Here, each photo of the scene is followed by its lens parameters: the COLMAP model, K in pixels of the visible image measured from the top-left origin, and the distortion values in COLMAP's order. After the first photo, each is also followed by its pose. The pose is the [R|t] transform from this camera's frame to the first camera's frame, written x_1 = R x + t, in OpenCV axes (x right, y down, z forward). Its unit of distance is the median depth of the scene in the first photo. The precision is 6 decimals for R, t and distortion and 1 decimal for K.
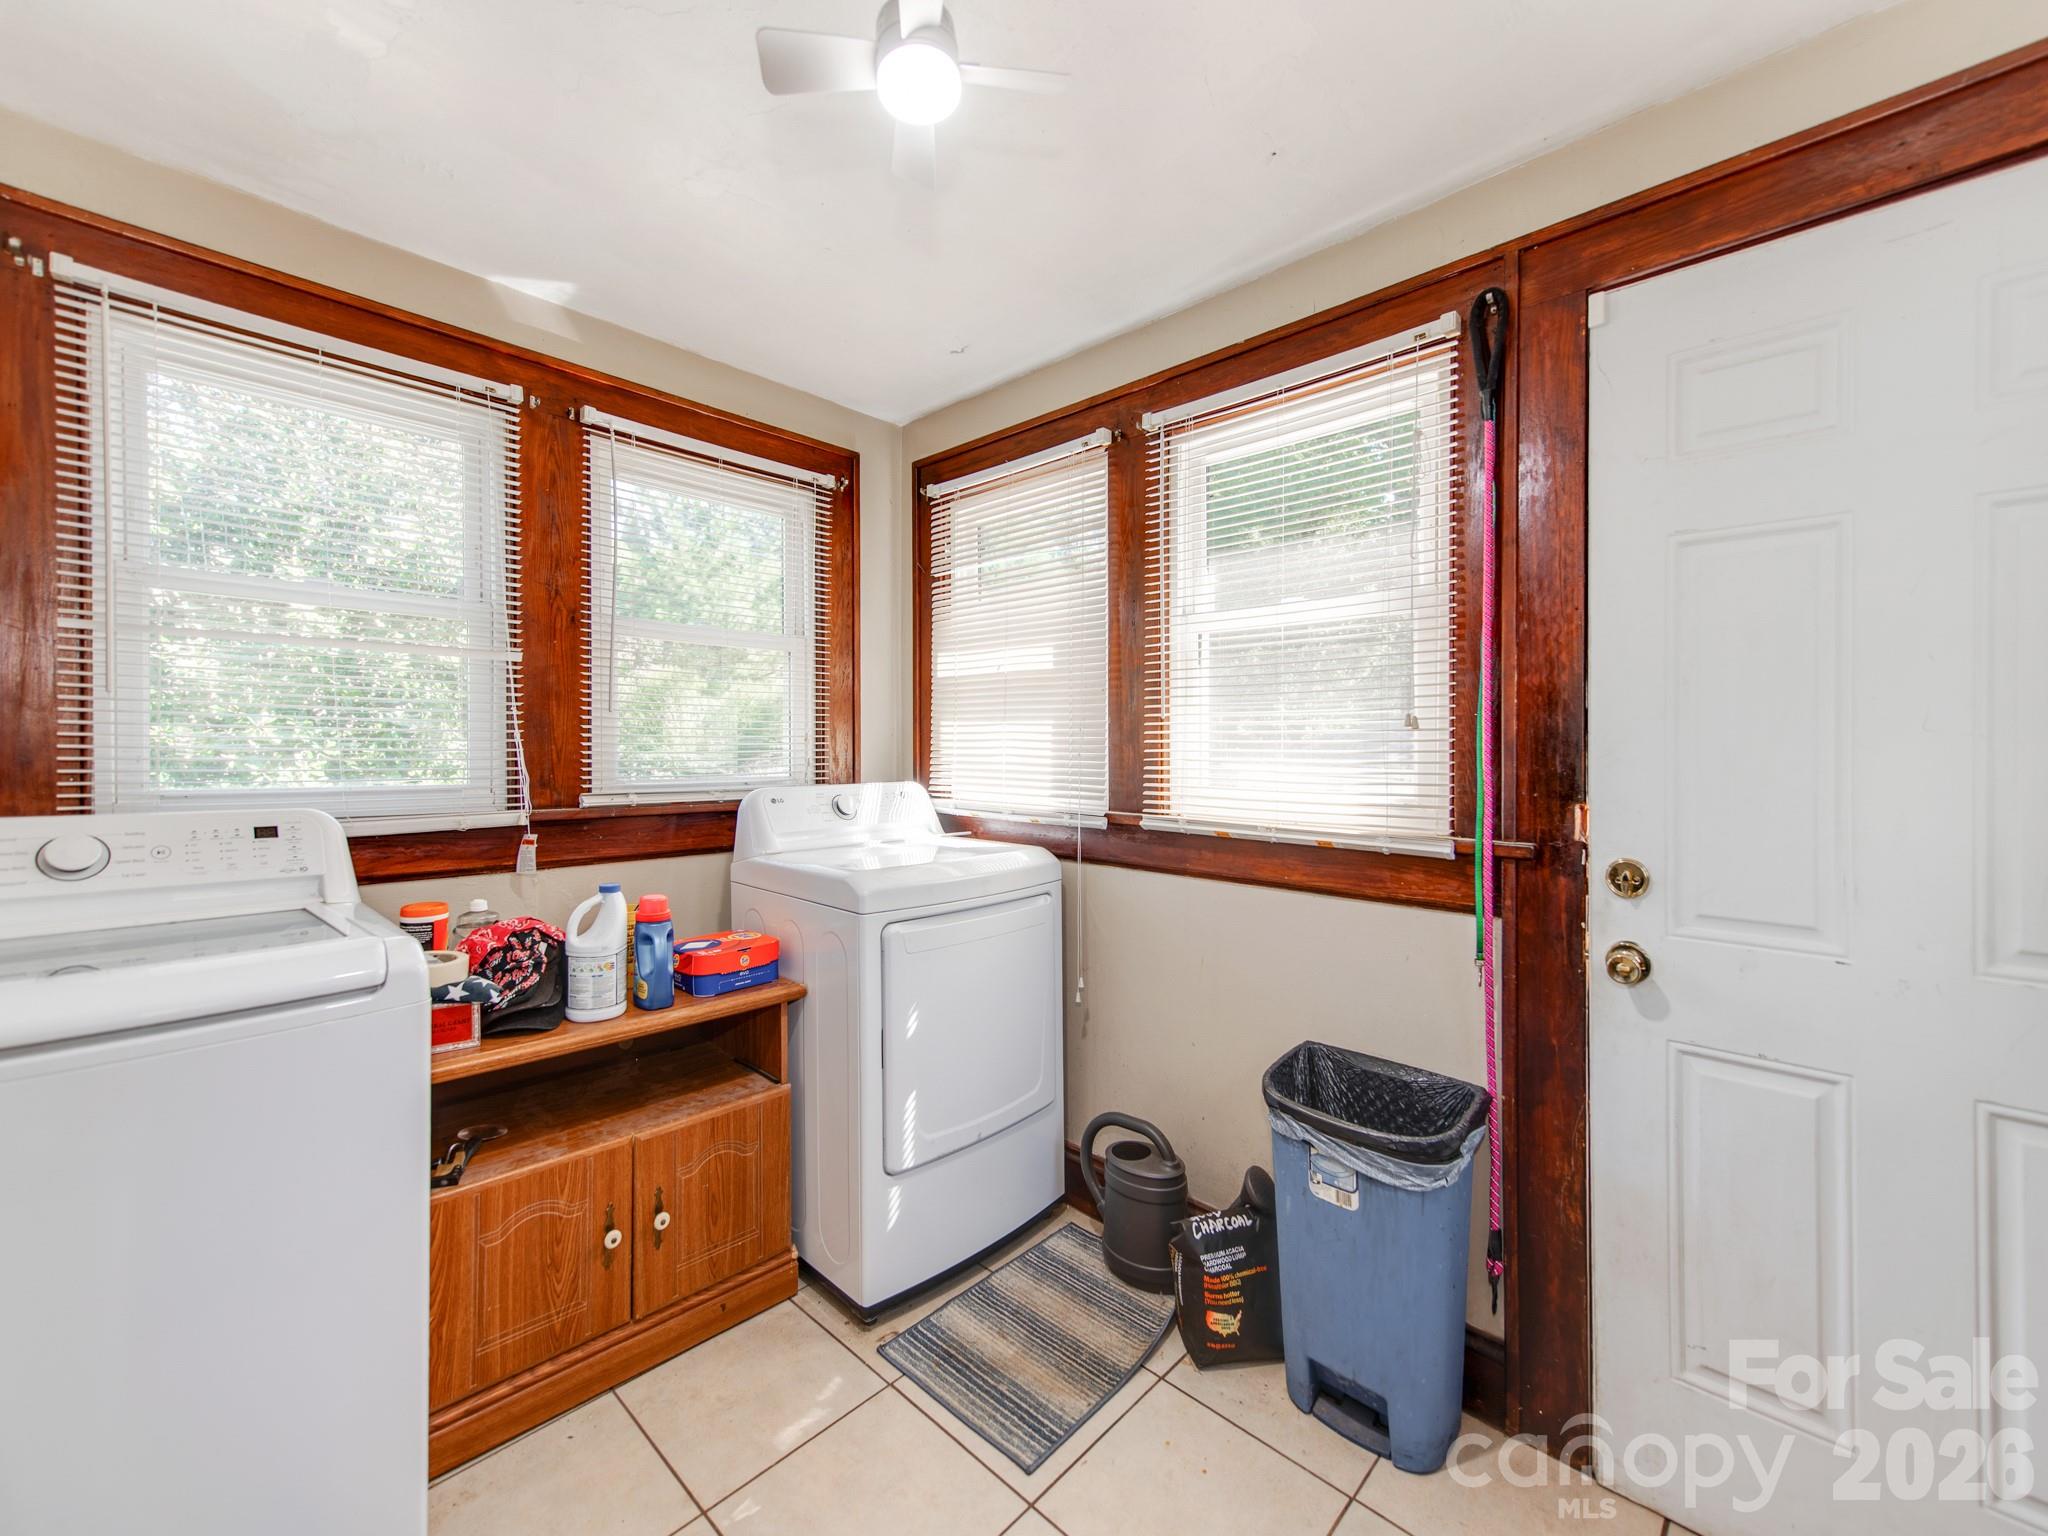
lens RADIAL K [[862.6, 0, 1029.9], [0, 862.6, 748.3], [0, 0, 1]] dist [0.017043, -0.001086]
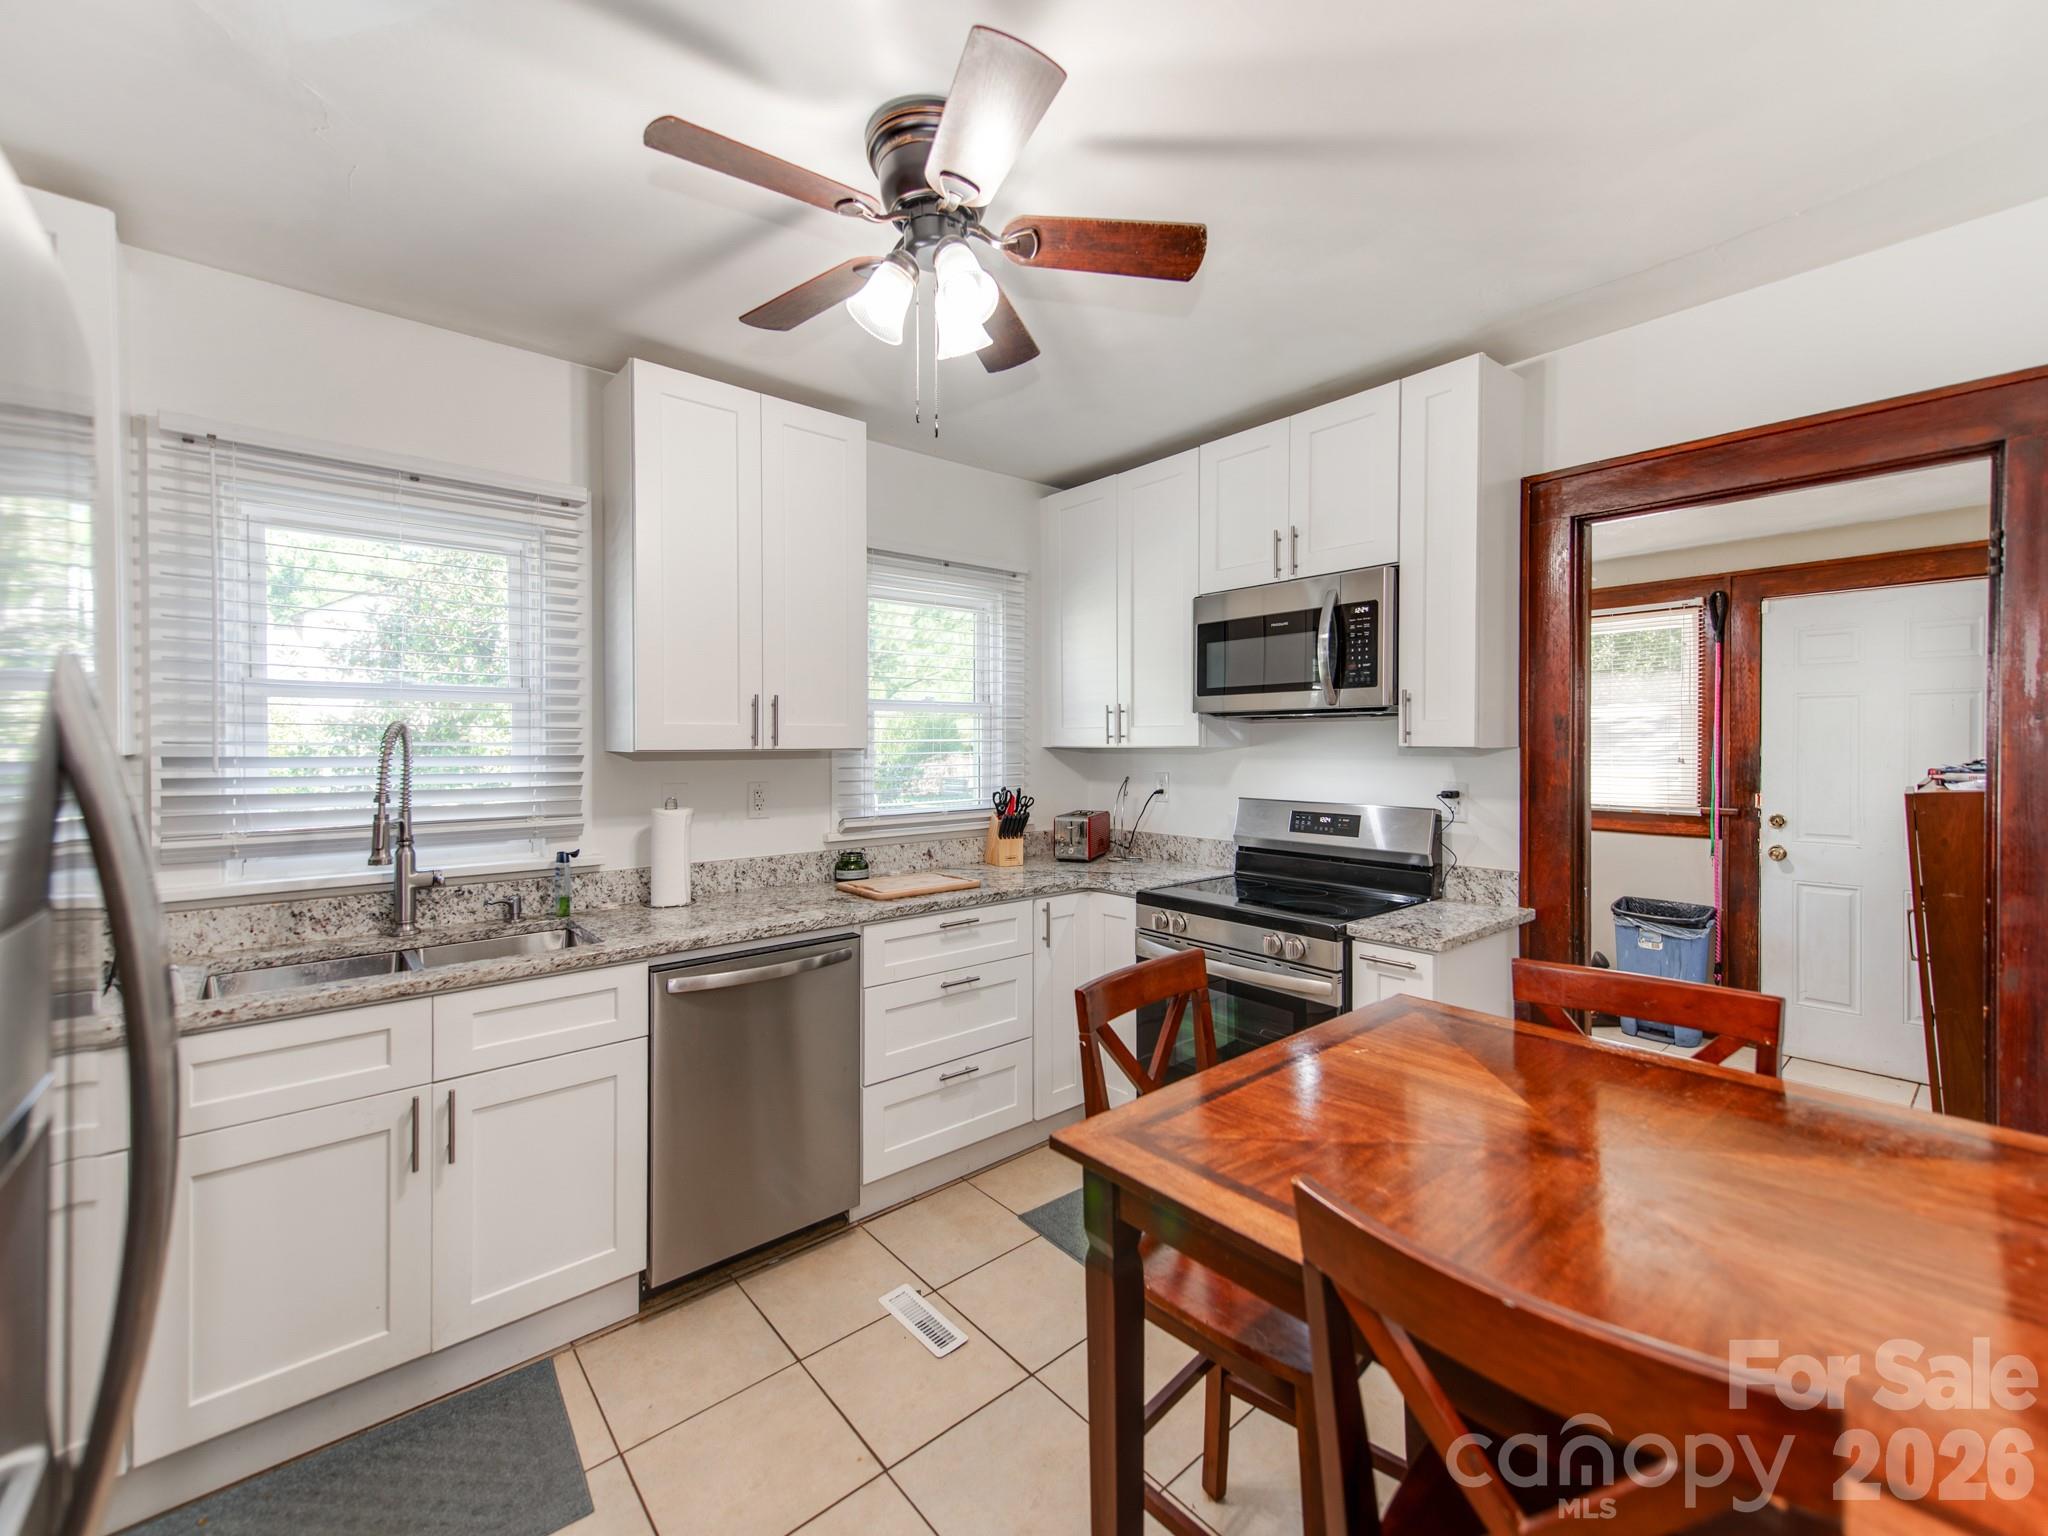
lens RADIAL K [[862.6, 0, 1016.9], [0, 862.6, 754.4], [0, 0, 1]] dist [0.017043, -0.001086]
pose [[0.994719, -0.000448, -0.102639, -1.266352], [0.001305, 0.999965, 0.008283, -0.075902], [0.102631, -0.008373, 0.994684, -1.773702]]
